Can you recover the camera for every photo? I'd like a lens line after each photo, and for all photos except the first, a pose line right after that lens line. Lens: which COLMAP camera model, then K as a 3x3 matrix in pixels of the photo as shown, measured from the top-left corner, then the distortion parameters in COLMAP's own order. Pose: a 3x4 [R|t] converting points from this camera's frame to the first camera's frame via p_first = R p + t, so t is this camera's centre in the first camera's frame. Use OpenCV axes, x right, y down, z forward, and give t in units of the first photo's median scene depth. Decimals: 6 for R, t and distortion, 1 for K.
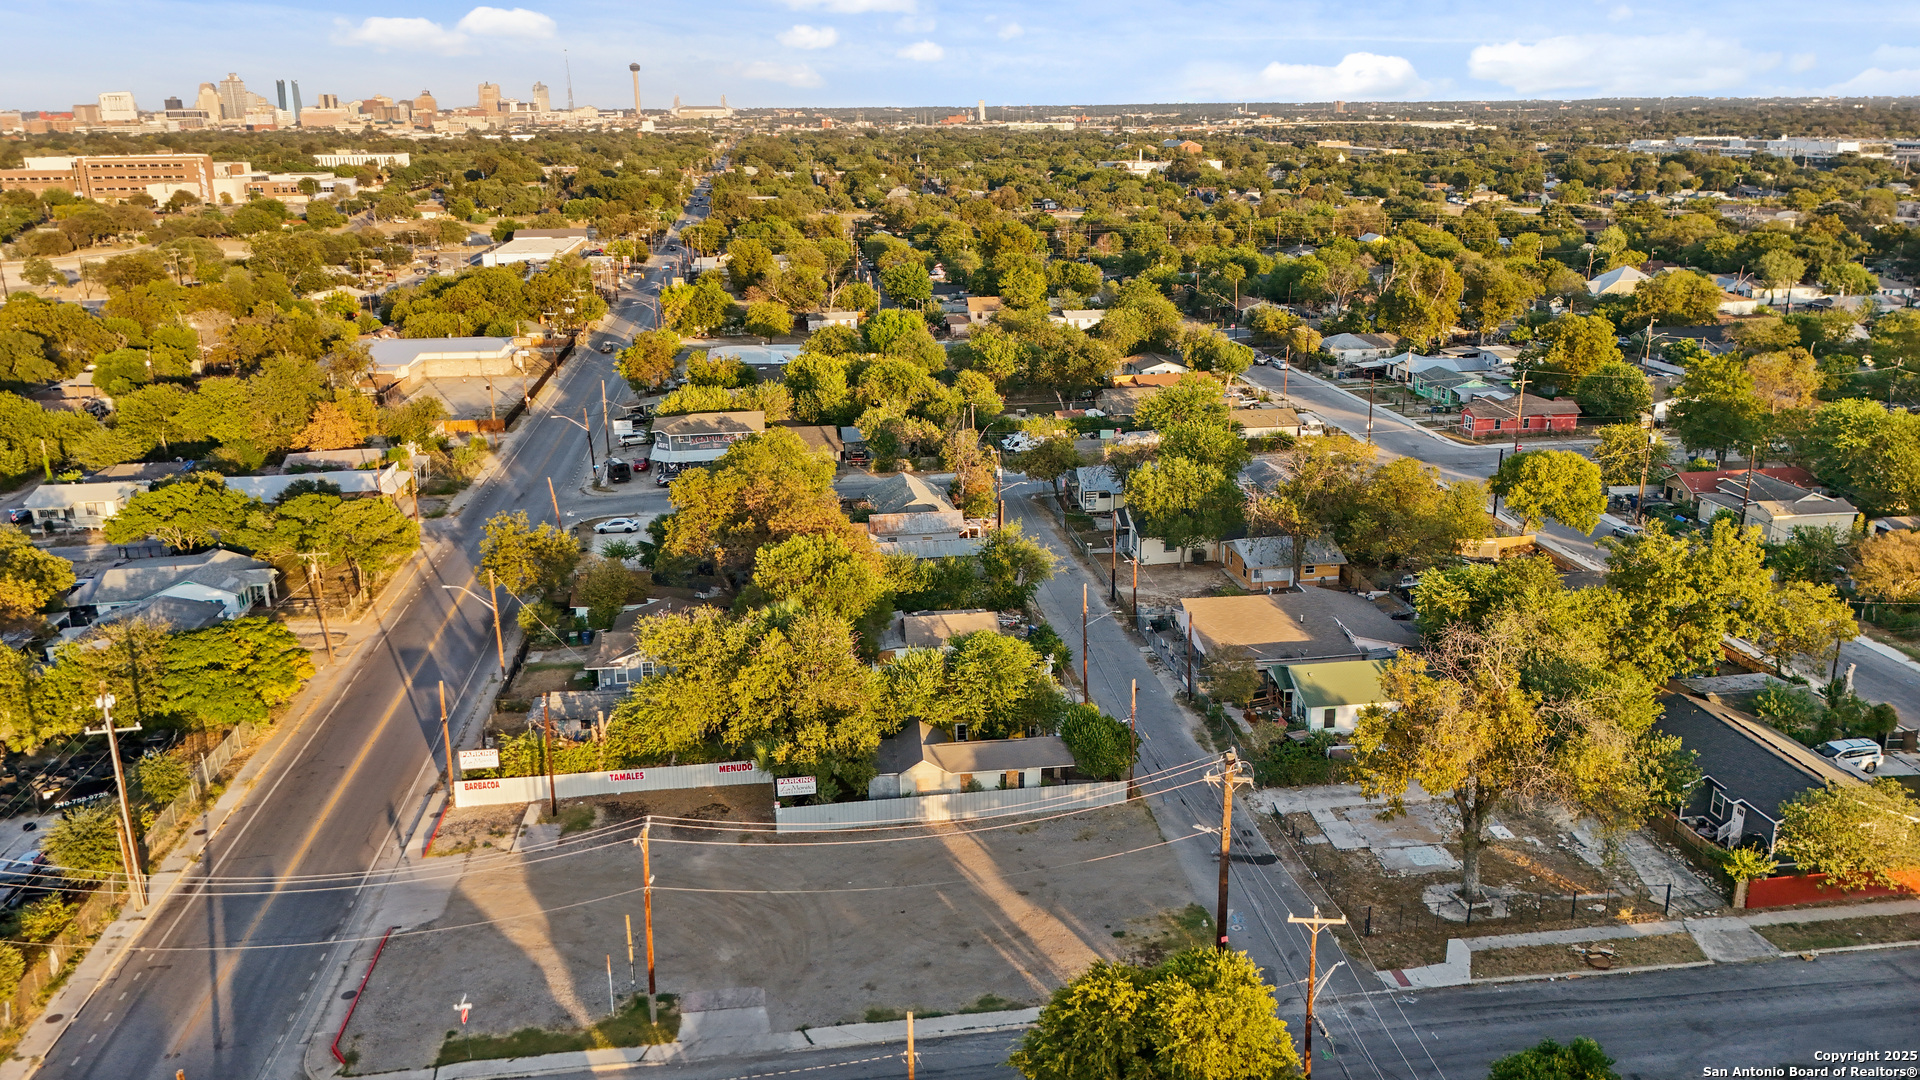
lens RADIAL K [[1329.8, 0, 960.0], [0, 1329.8, 540.0], [0, 0, 1]] dist [0.001050, -0.028363]
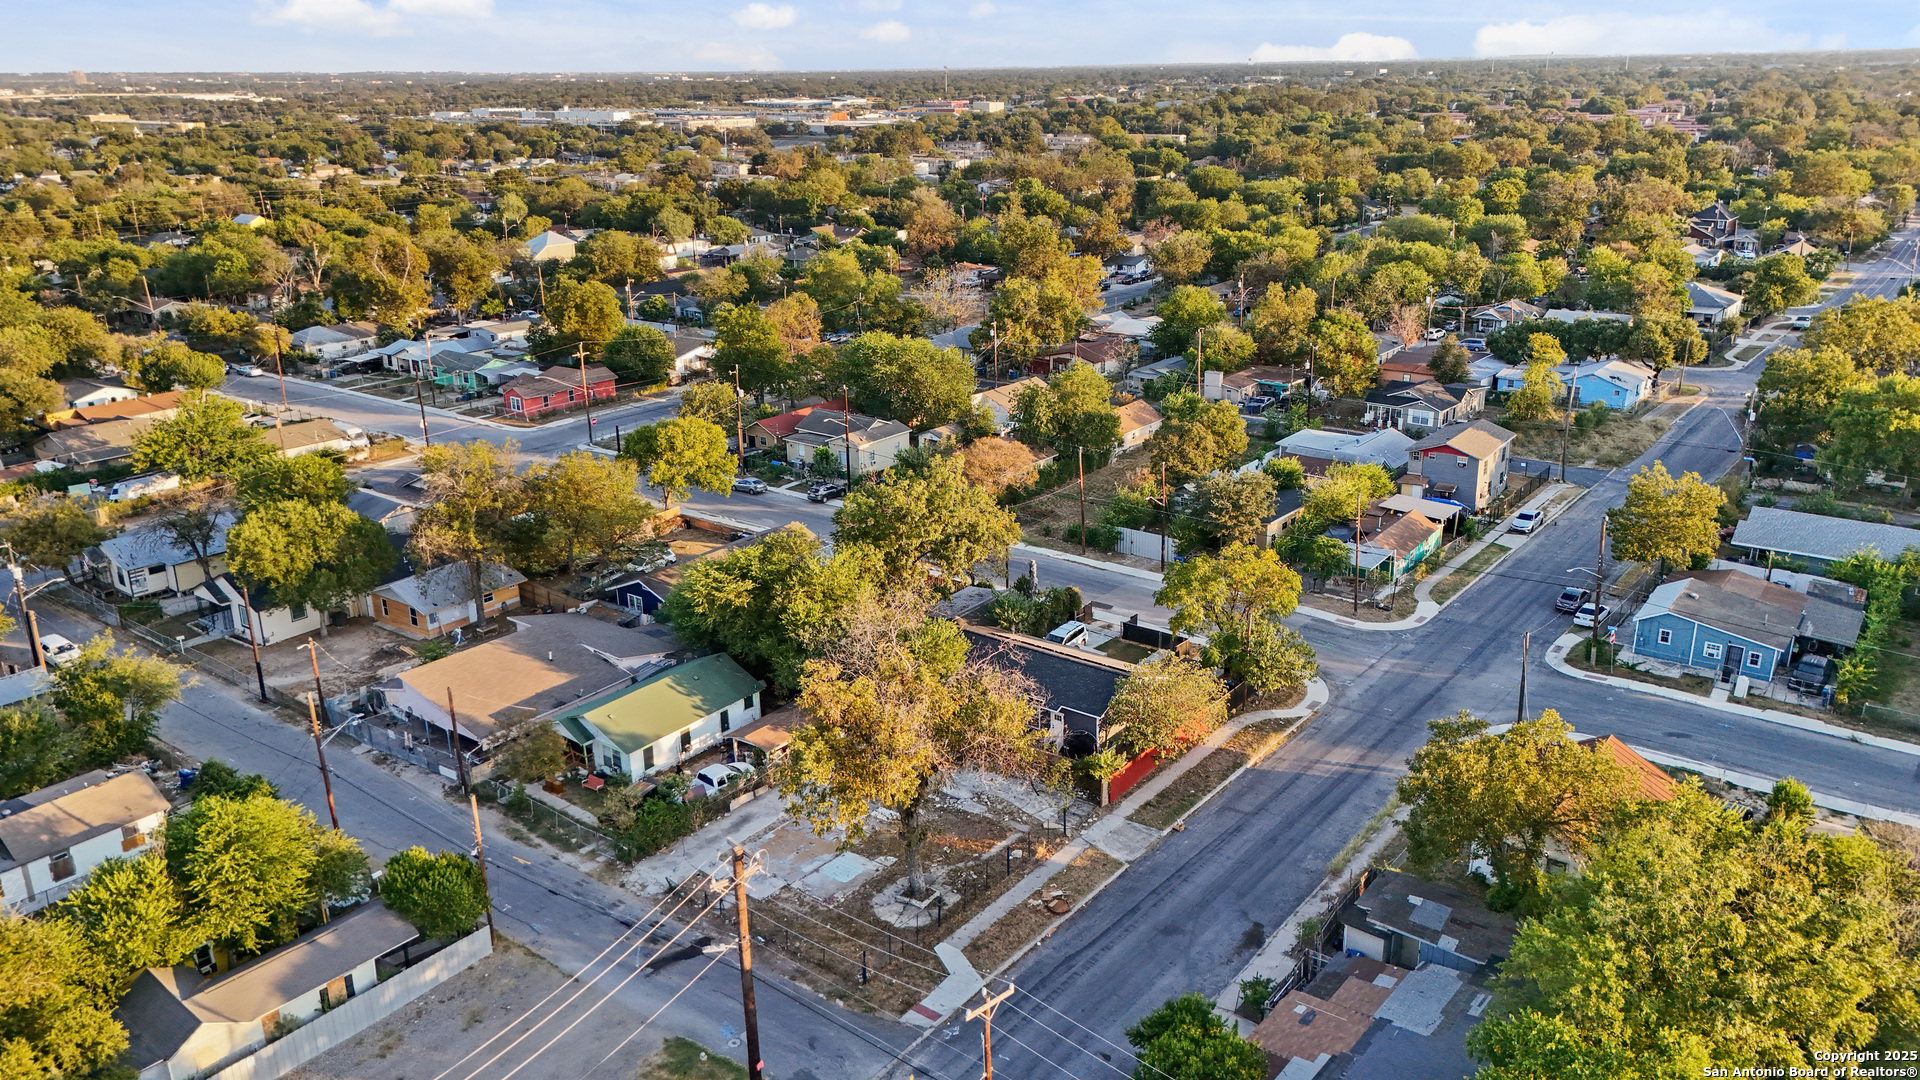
lens RADIAL K [[1340.1, 0, 960.0], [0, 1340.1, 540.0], [0, 0, 1]] dist [0.072803, -0.095722]
pose [[0.705291, -0.218044, 0.674553, -0.112572], [0.208725, 0.973217, 0.096349, -0.037693], [-0.677495, 0.072842, 0.731912, 0.159874]]
